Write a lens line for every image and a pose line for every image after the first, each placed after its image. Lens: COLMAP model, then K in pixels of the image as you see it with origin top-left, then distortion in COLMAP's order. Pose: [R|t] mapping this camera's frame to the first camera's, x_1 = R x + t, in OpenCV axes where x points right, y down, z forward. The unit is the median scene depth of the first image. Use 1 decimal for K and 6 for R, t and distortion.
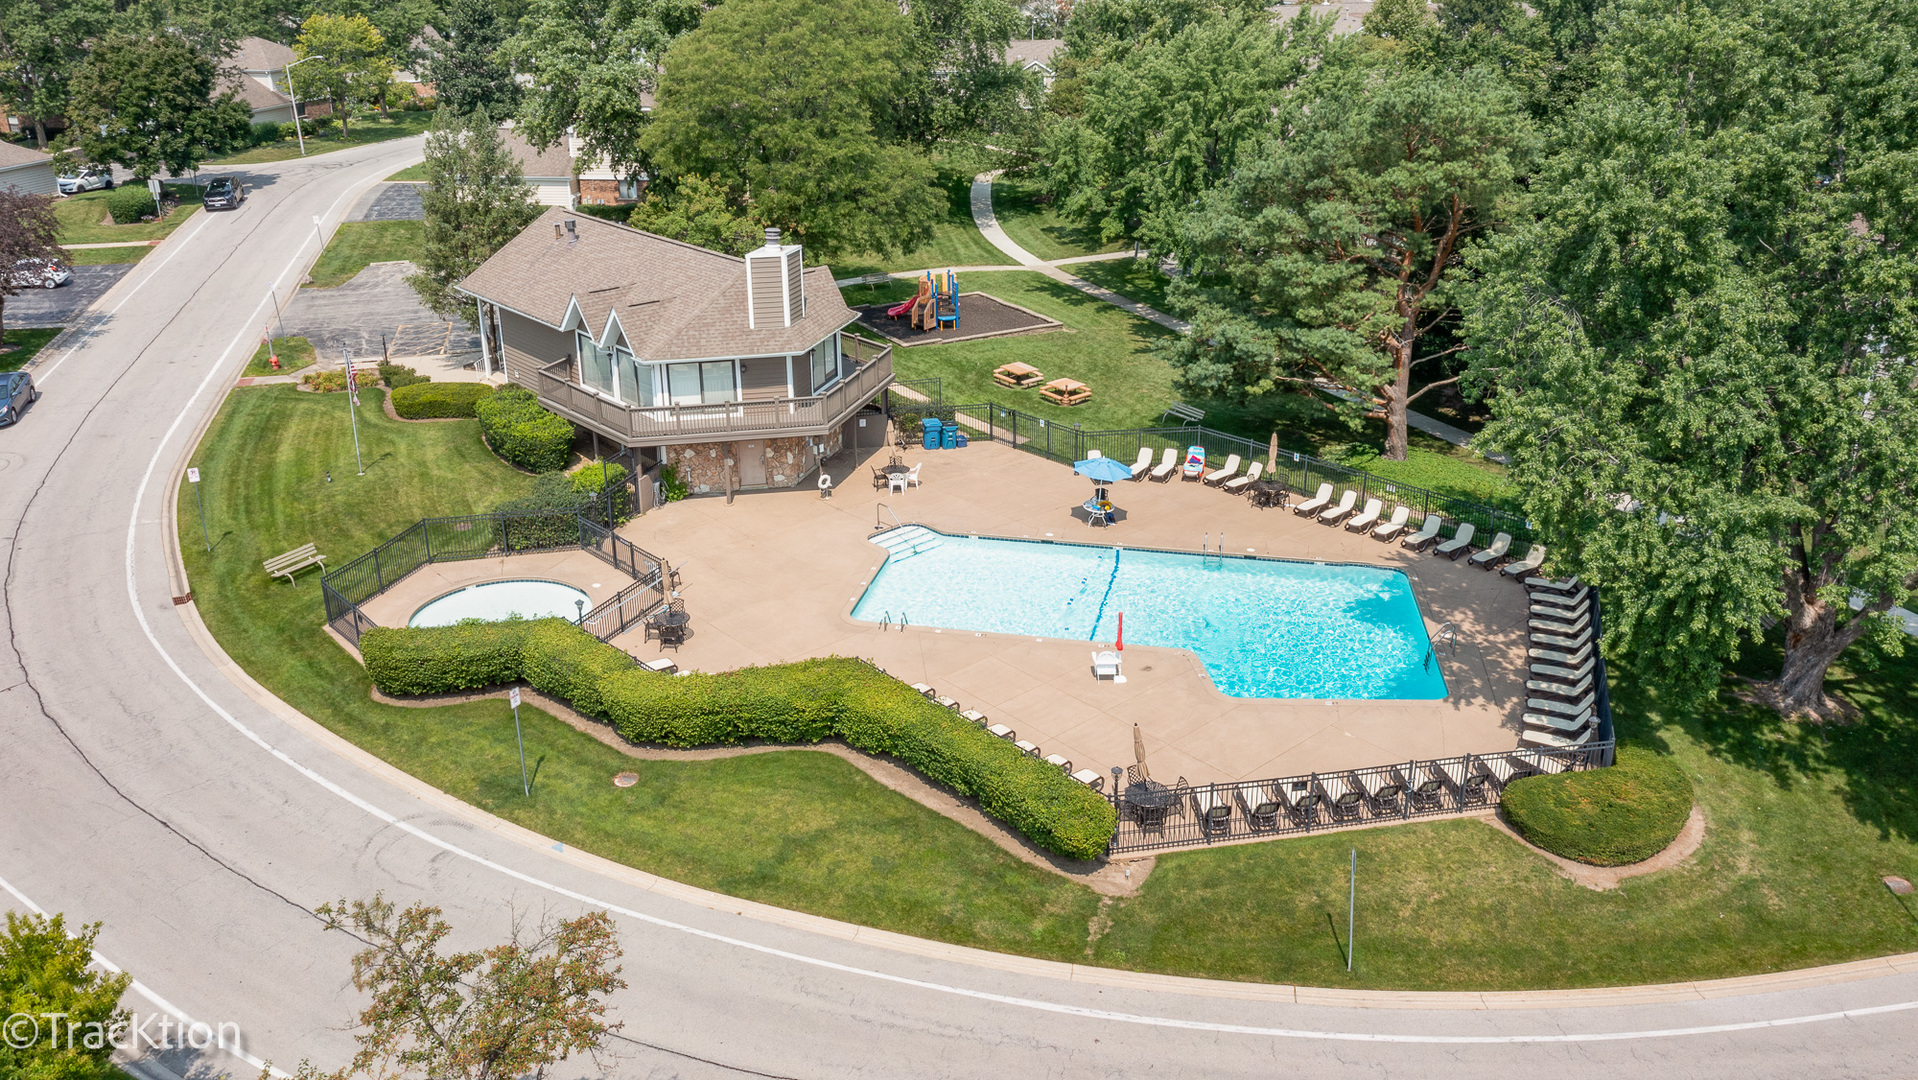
lens RADIAL K [[1498.0, 0, 954.5], [0, 1498.0, 540.6], [0, 0, 1]] dist [0.035137, -0.015061]
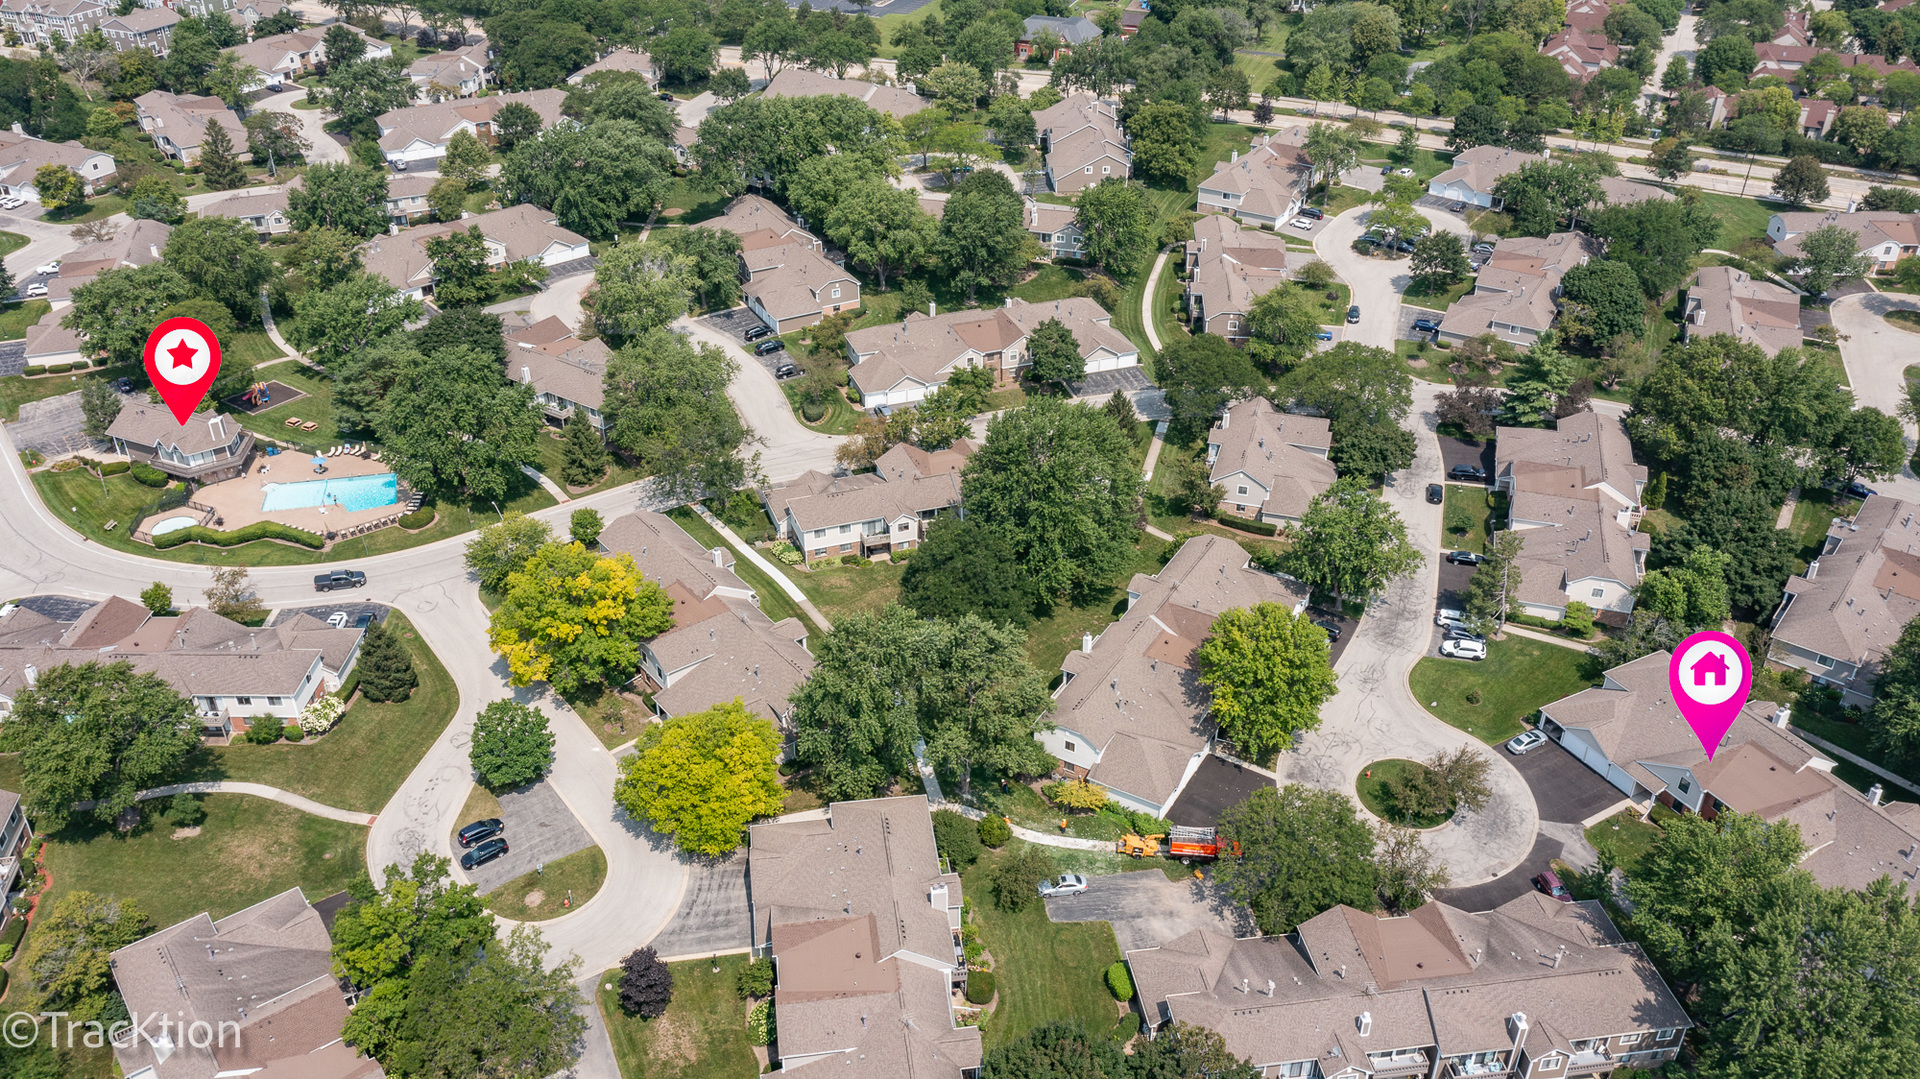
lens RADIAL K [[1499.6, 0, 958.9], [0, 1499.6, 530.4], [0, 0, 1]] dist [0.035137, -0.015061]
pose [[0.906452, -0.212772, 0.364792, 0.136632], [0.149157, 0.969434, 0.194809, -0.390766], [-0.395092, -0.122174, 0.910481, -3.346869]]
